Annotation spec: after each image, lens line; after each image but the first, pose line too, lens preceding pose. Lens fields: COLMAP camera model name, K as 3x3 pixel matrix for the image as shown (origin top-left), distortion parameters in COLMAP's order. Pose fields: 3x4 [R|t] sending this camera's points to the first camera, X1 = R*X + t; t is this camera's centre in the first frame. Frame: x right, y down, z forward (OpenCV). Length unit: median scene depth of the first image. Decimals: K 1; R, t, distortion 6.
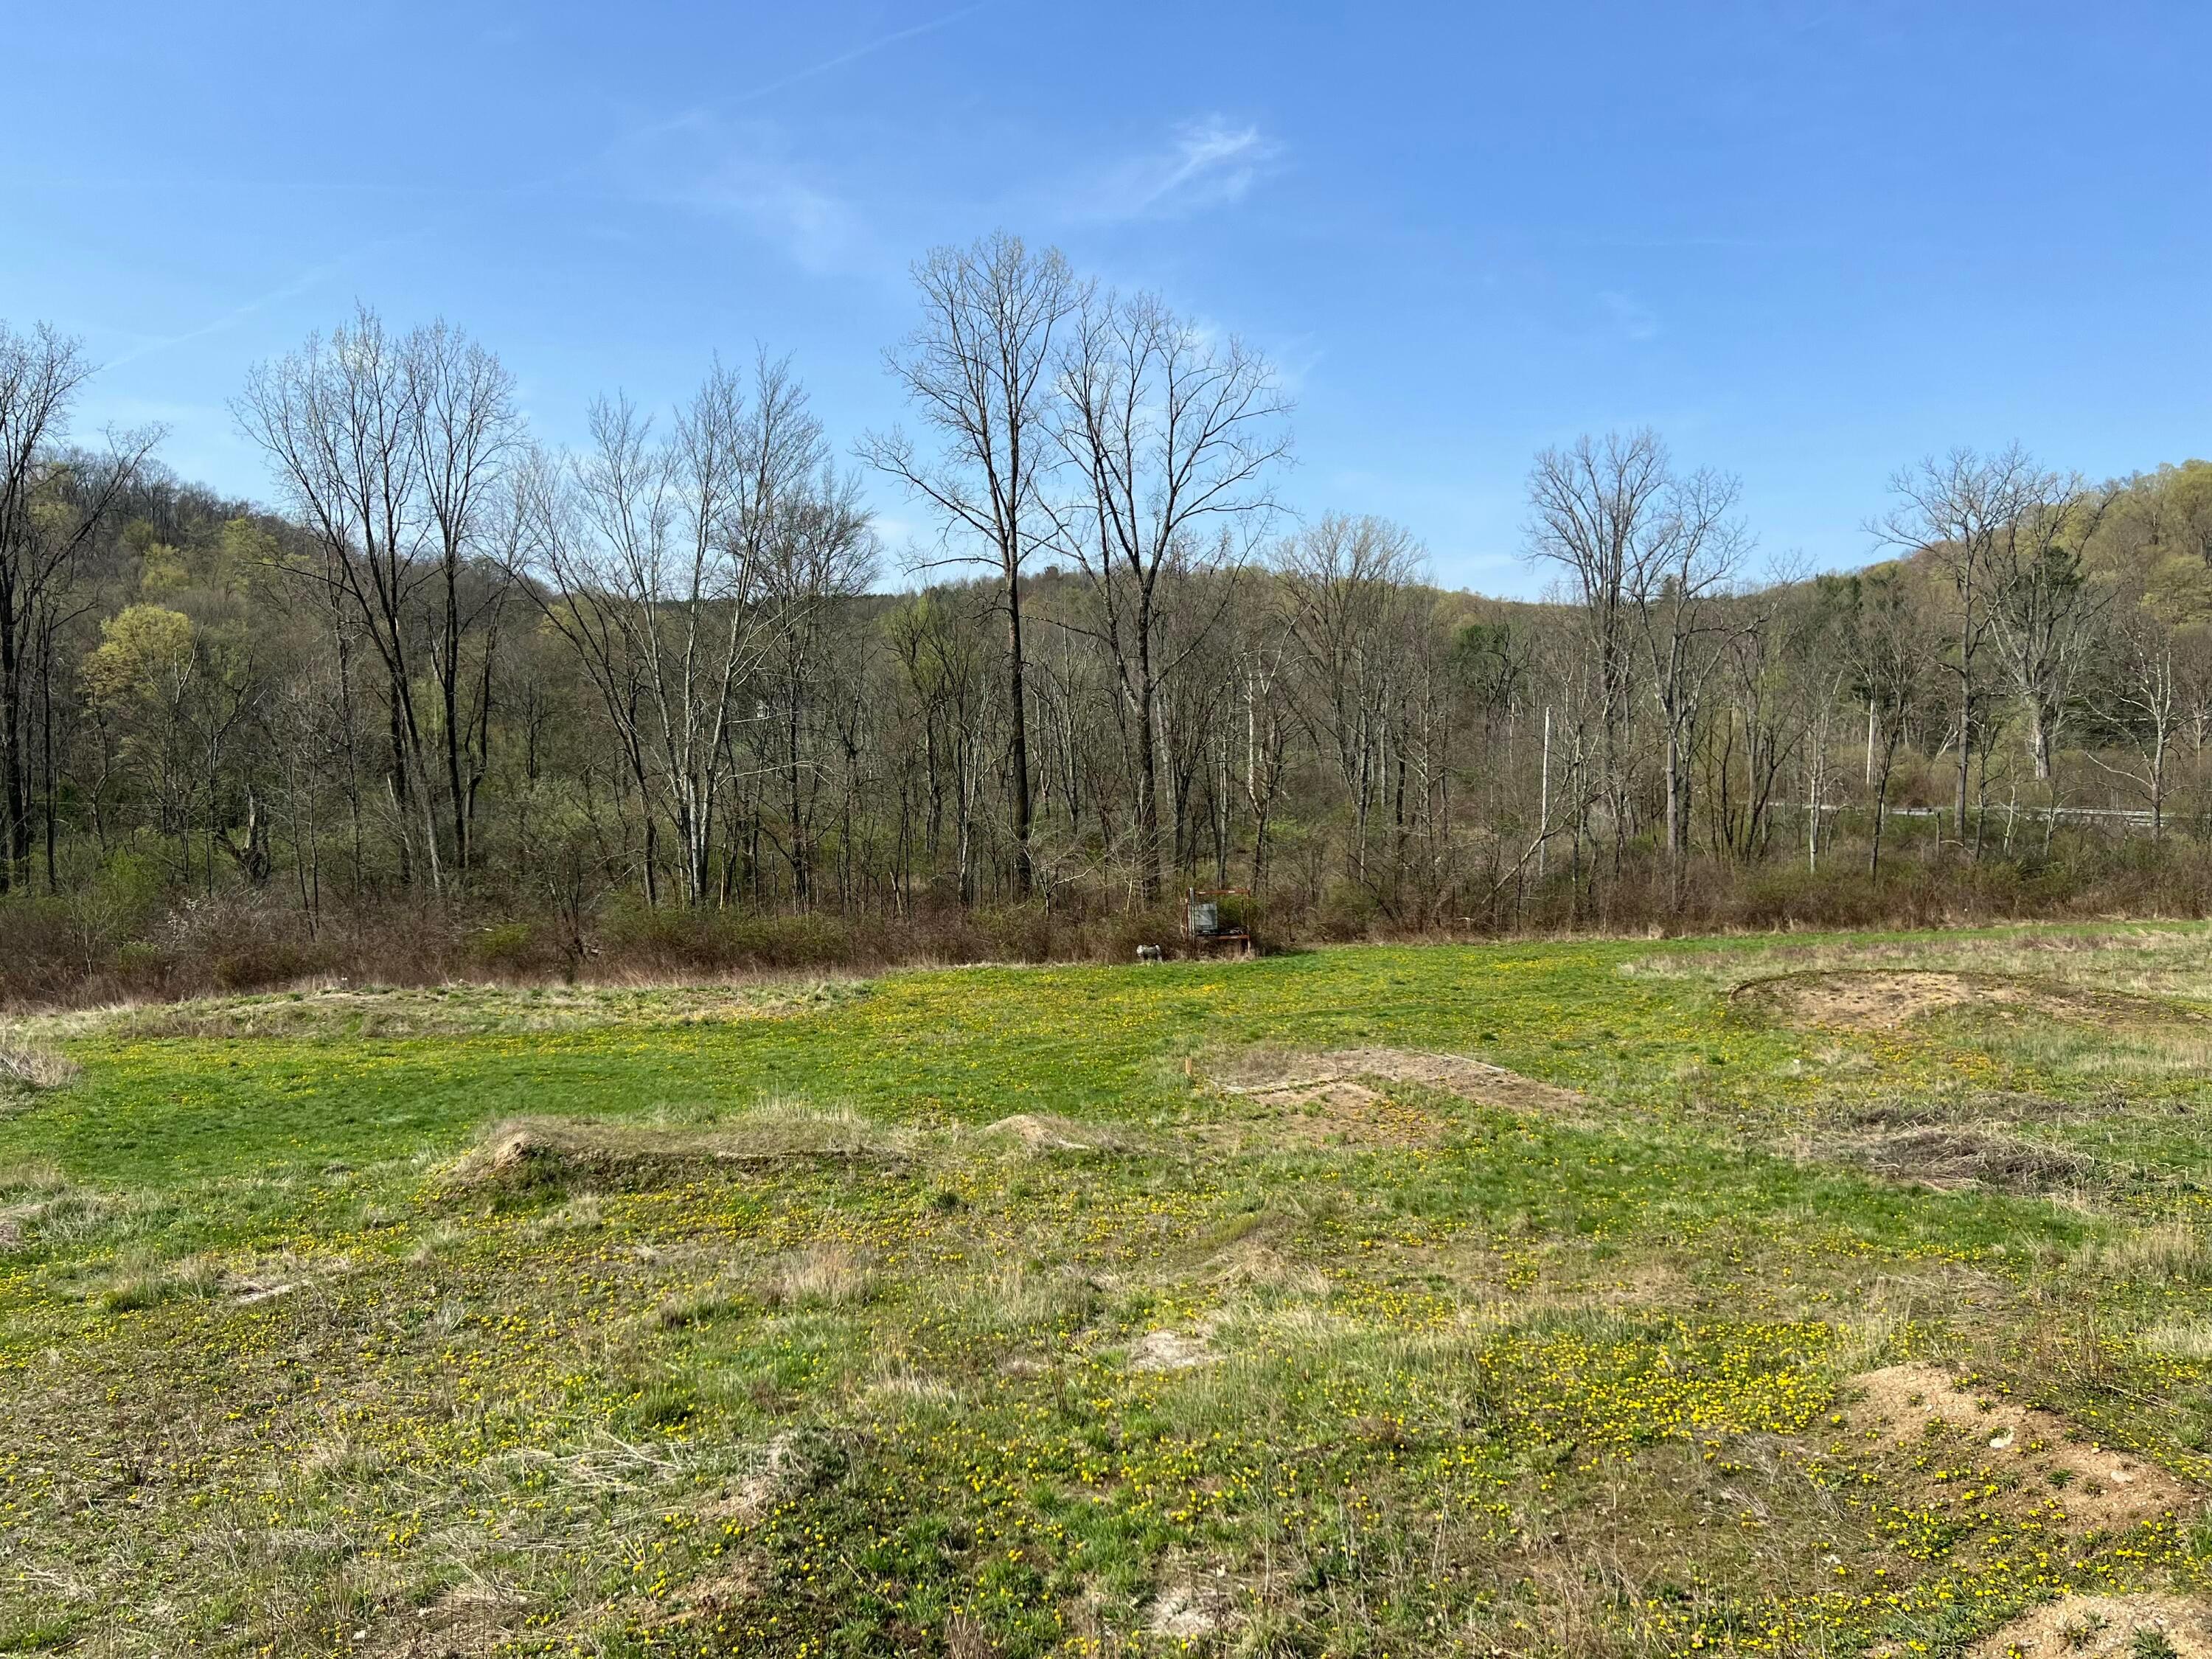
lens RADIAL K [[1657.8, 0, 1067.4], [0, 1657.8, 838.5], [0, 0, 1]] dist [0.006361, -0.000010]
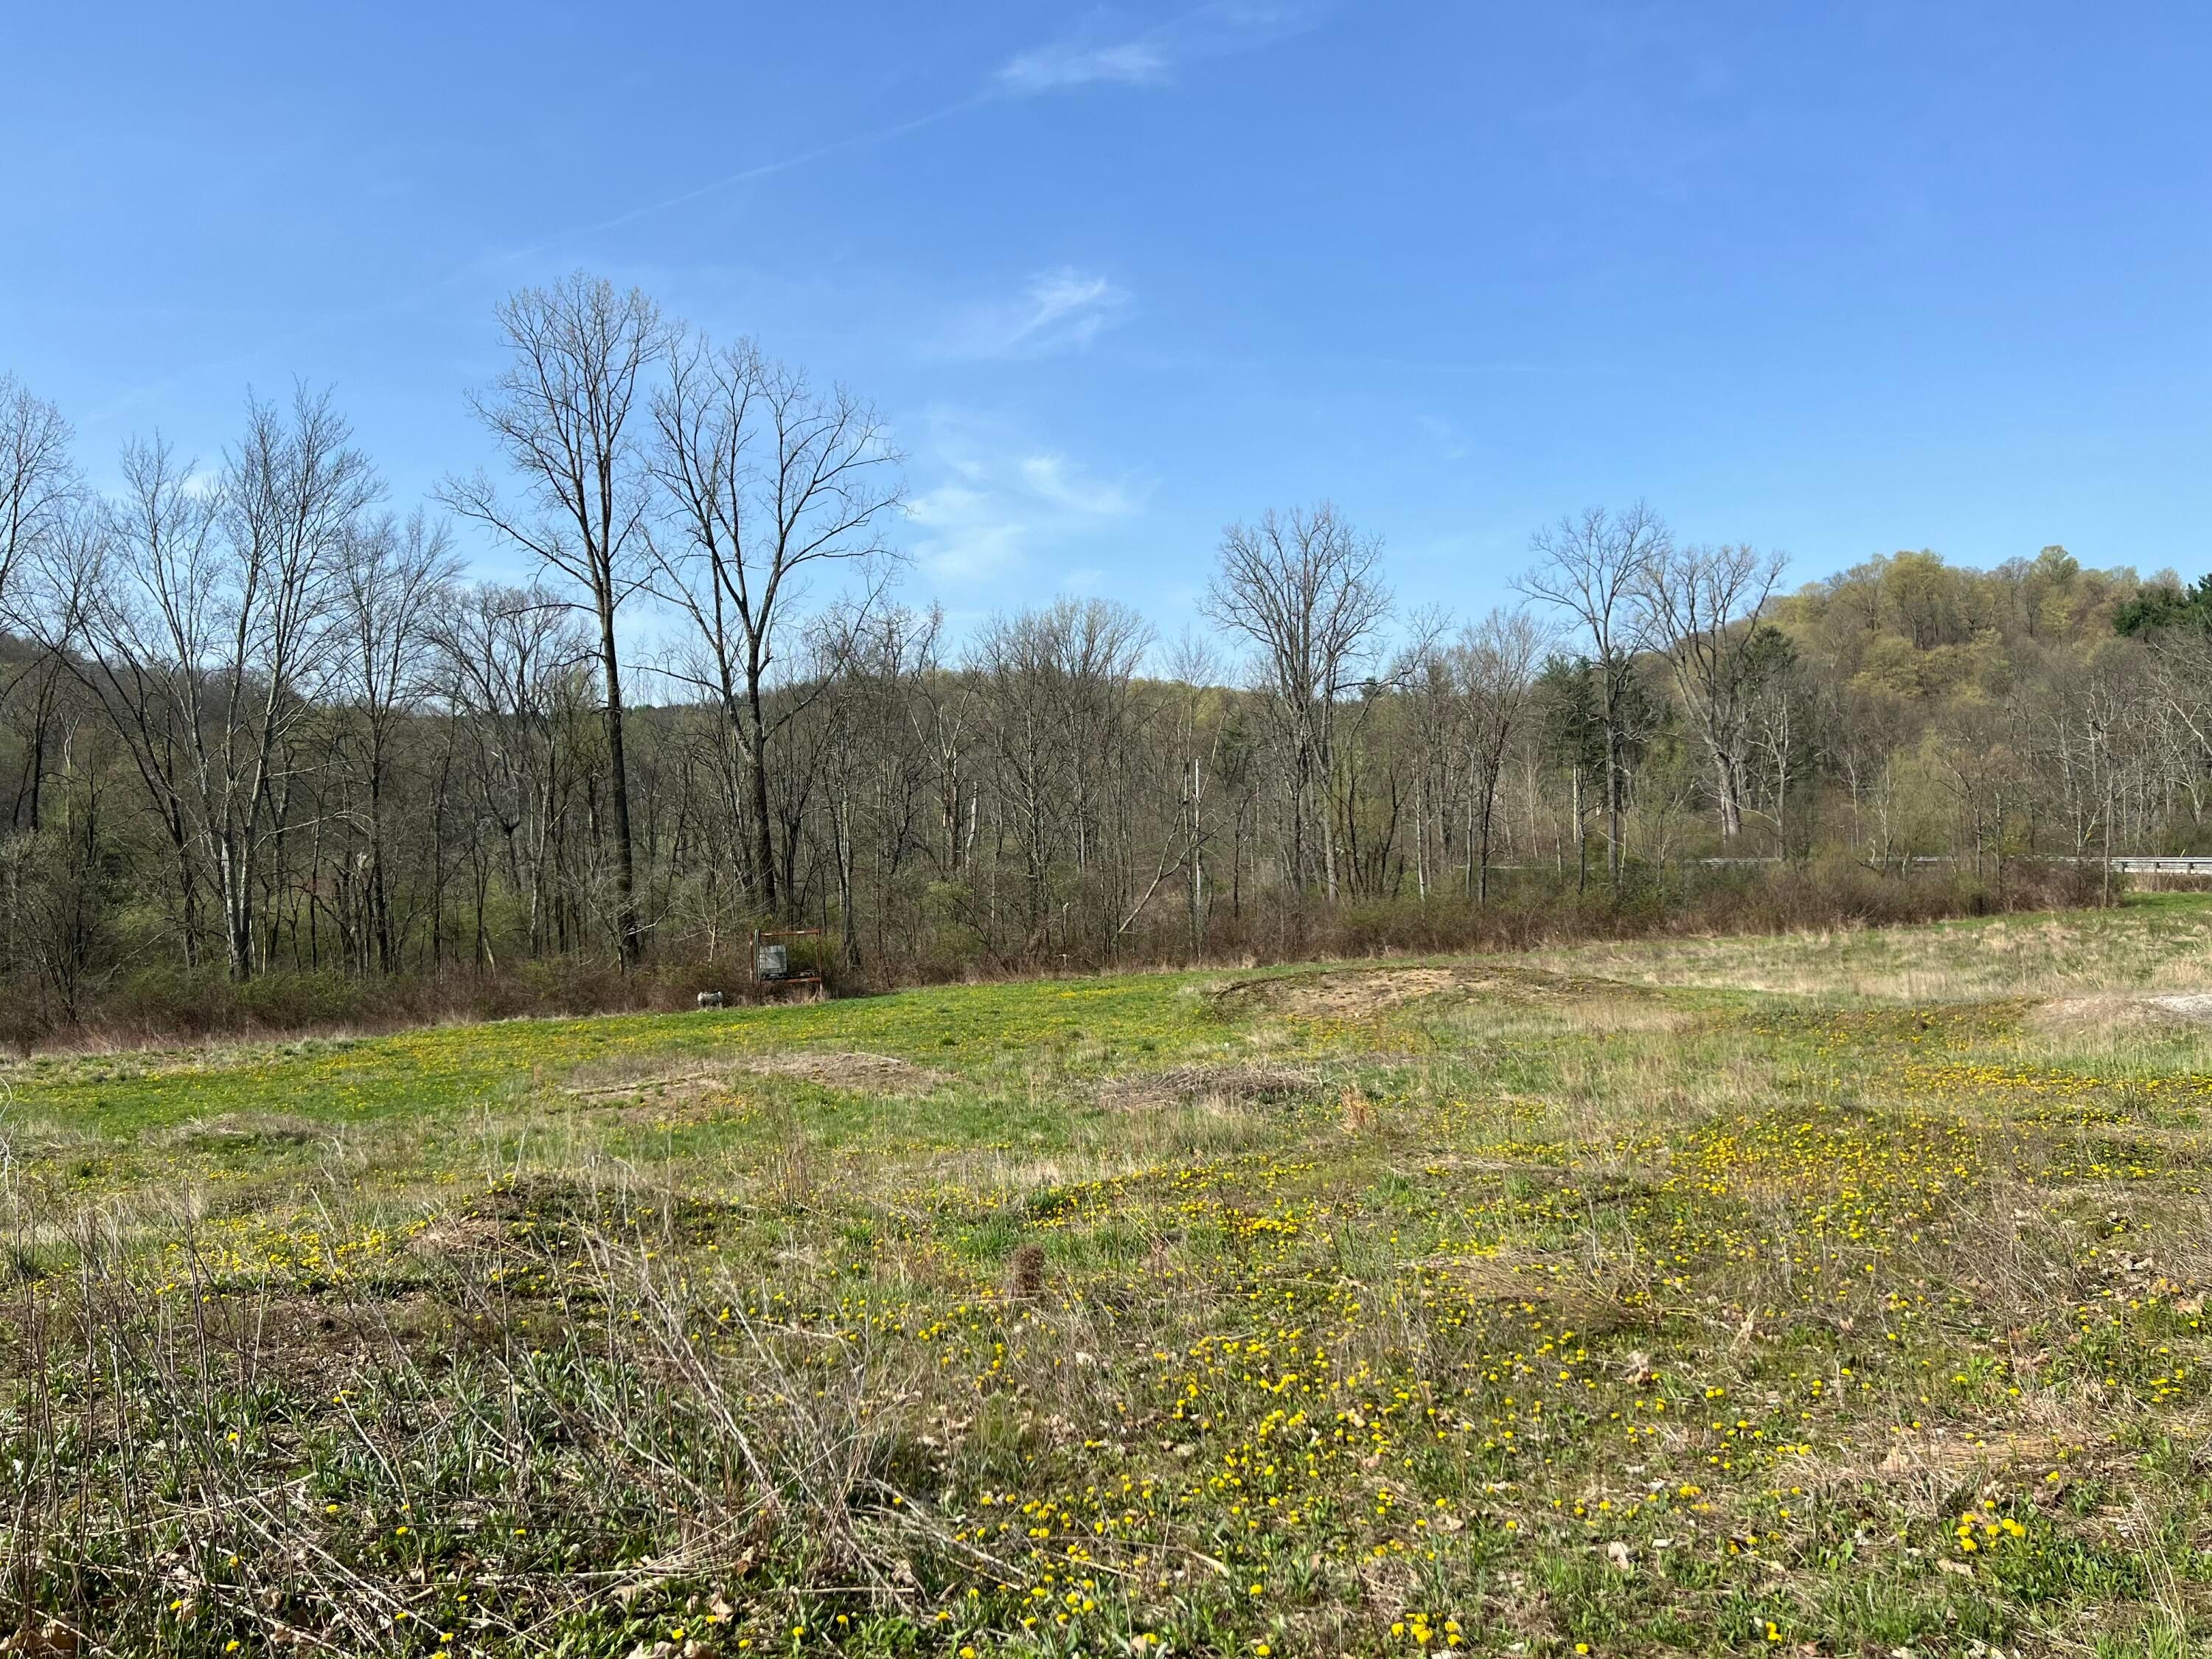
lens RADIAL K [[1649.7, 0, 1106.7], [0, 1649.7, 848.1], [0, 0, 1]] dist [0.068107, -0.087482]
pose [[0.992024, -0.027520, 0.123006, 0.218152], [0.035036, 0.997621, -0.059367, 0.063626], [-0.121080, 0.063204, 0.990629, 0.035478]]
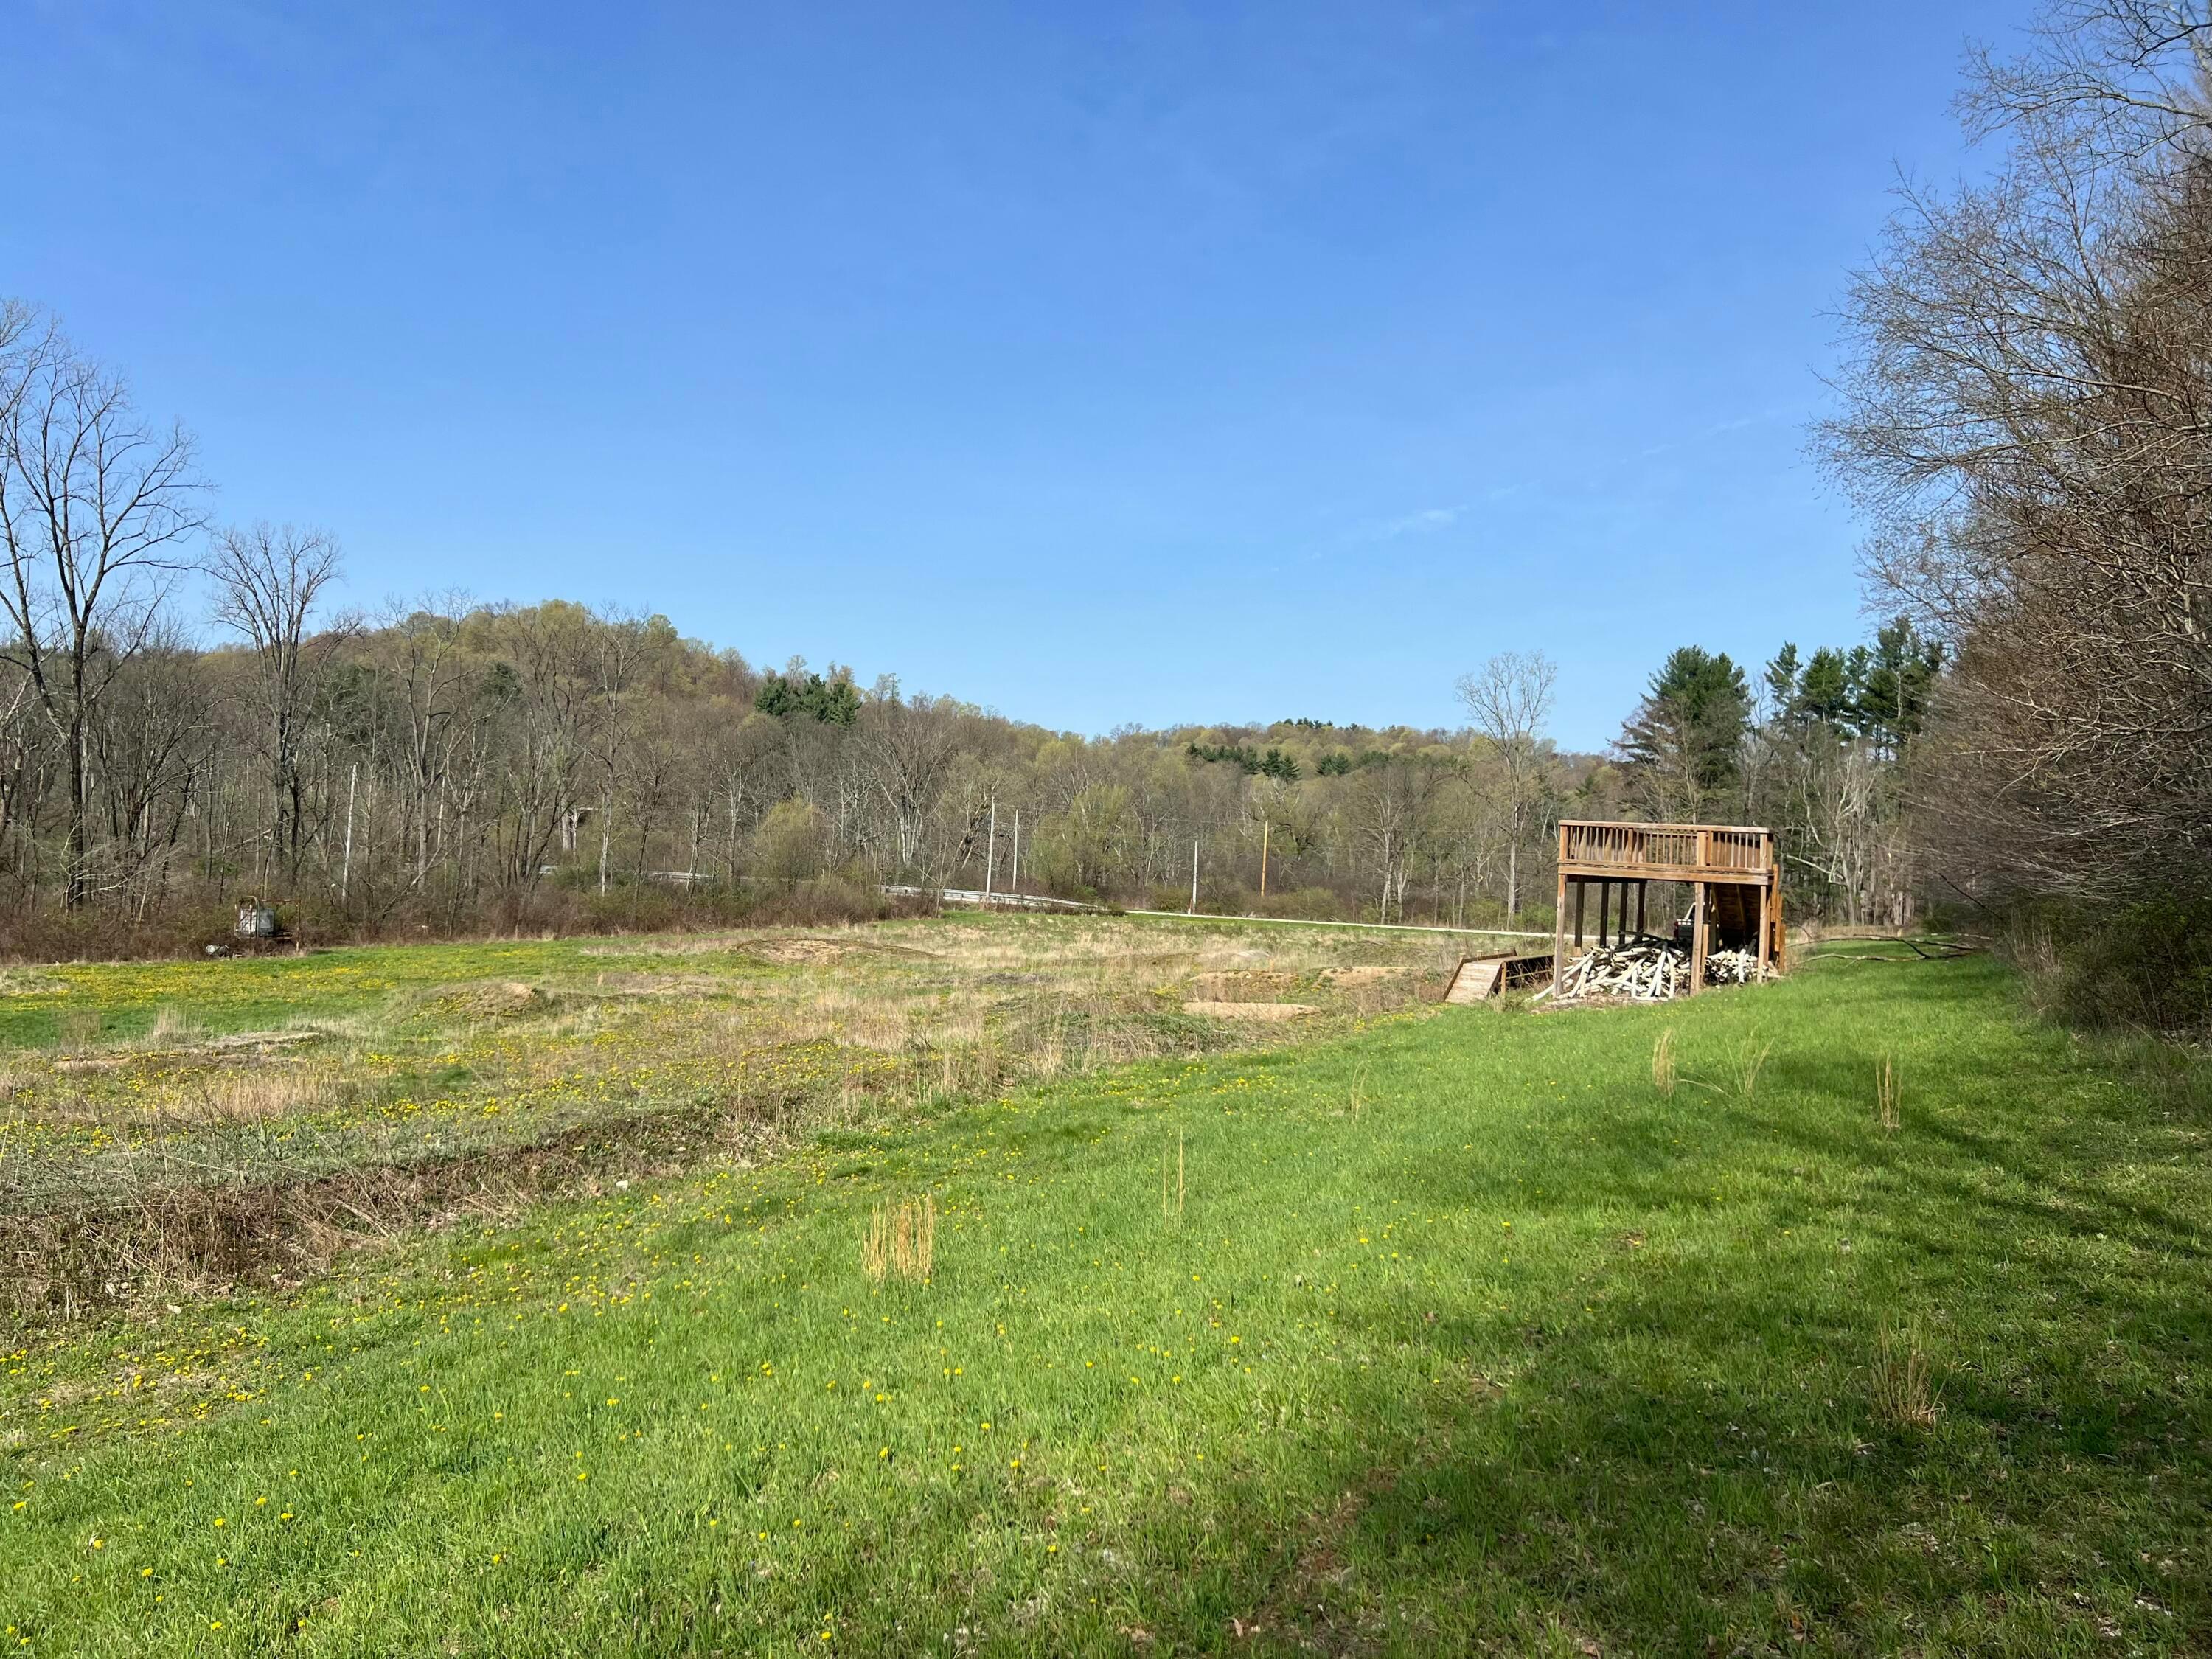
lens RADIAL K [[1658.2, 0, 1106.0], [0, 1658.2, 829.5], [0, 0, 1]] dist [0.092292, -0.109815]
pose [[0.571105, 0.049015, 0.819413, -0.748758], [-0.004347, 0.998382, -0.056690, 0.064099], [-0.820866, 0.028814, 0.570394, -0.248242]]
